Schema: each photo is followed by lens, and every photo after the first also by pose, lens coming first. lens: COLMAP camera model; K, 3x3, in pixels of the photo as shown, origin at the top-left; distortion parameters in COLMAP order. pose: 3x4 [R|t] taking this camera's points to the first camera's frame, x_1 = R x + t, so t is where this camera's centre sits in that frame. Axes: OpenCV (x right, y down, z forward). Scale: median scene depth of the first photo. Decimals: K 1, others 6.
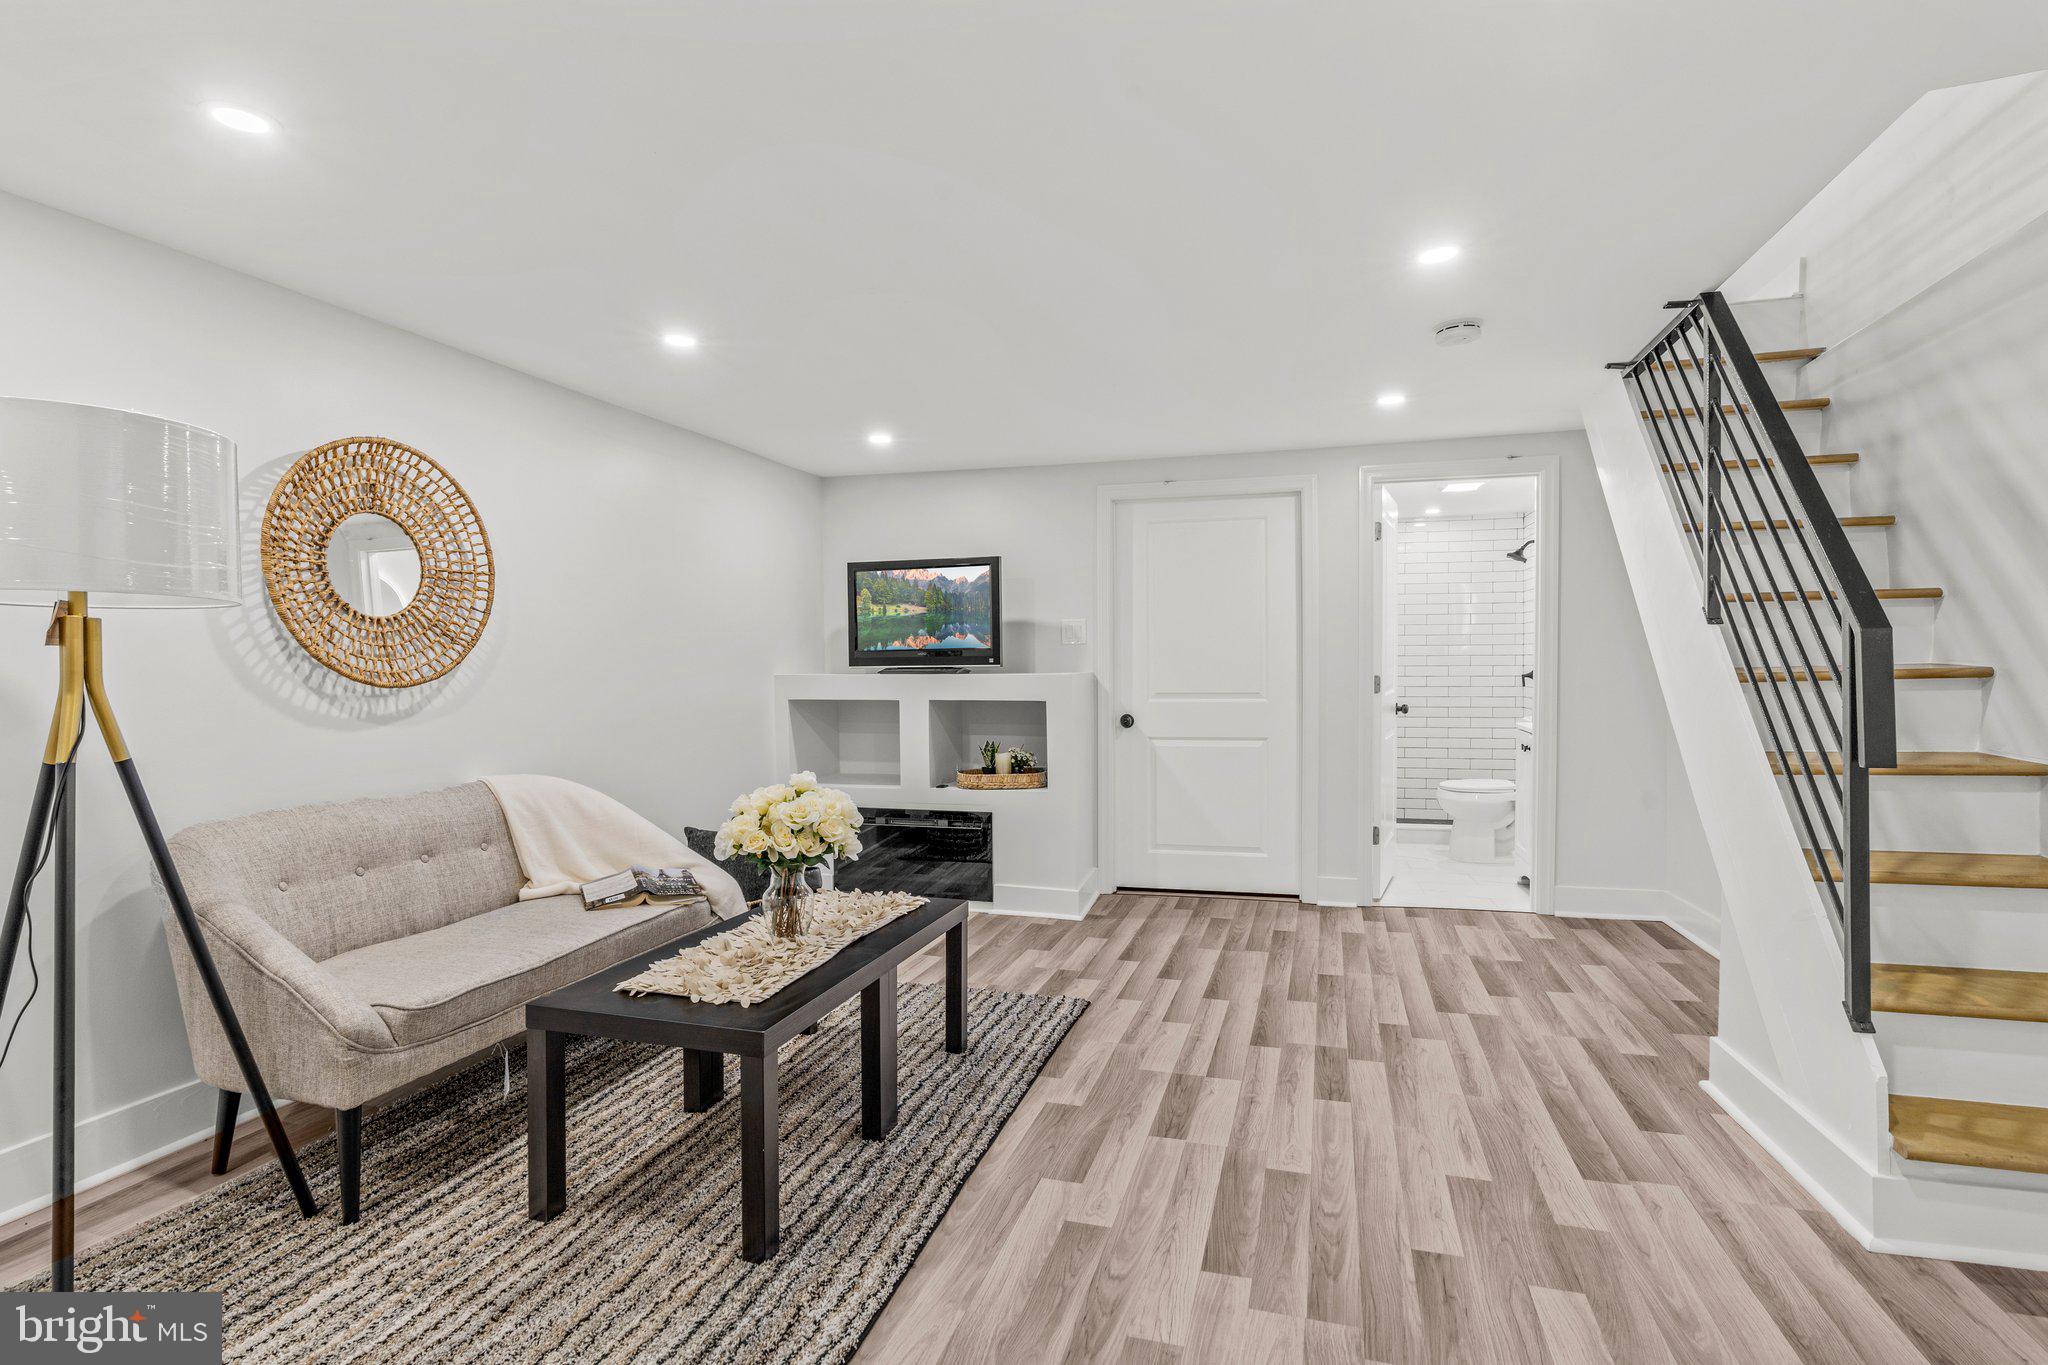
lens RADIAL K [[983.0, 0, 1022.1], [0, 983.0, 678.3], [0, 0, 1]] dist [0.002994, 0.001594]
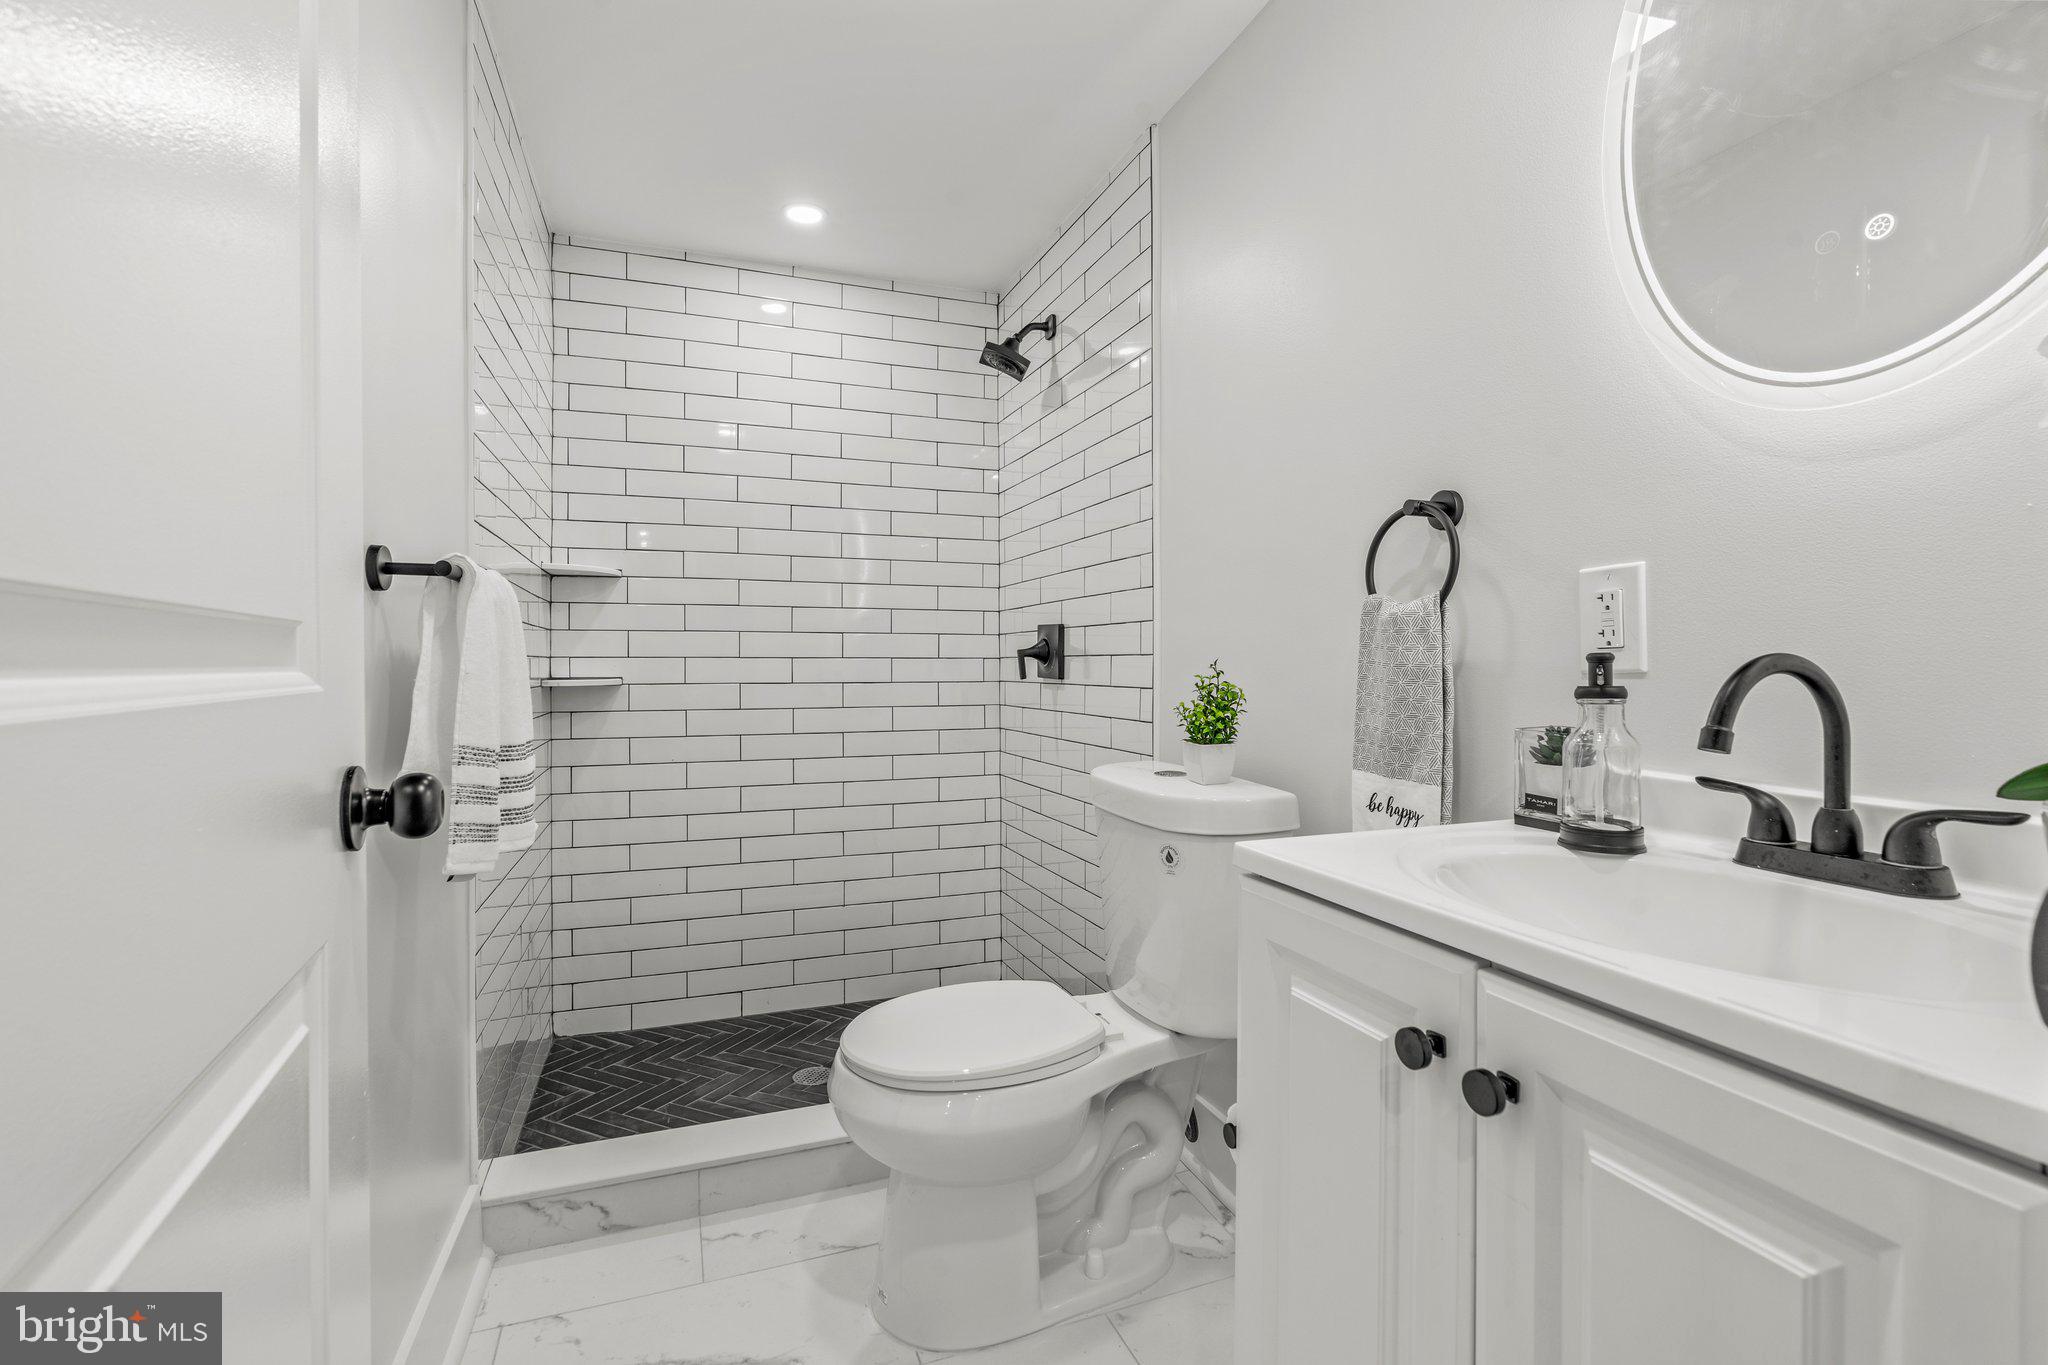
lens RADIAL K [[983.0, 0, 1025.2], [0, 983.0, 678.3], [0, 0, 1]] dist [0.002994, 0.001594]
pose [[0.802527, -0.004431, 0.596599, 0.248851], [0.004726, 0.999988, 0.001070, 0.006493], [-0.596597, 0.001961, 0.802538, 0.623646]]
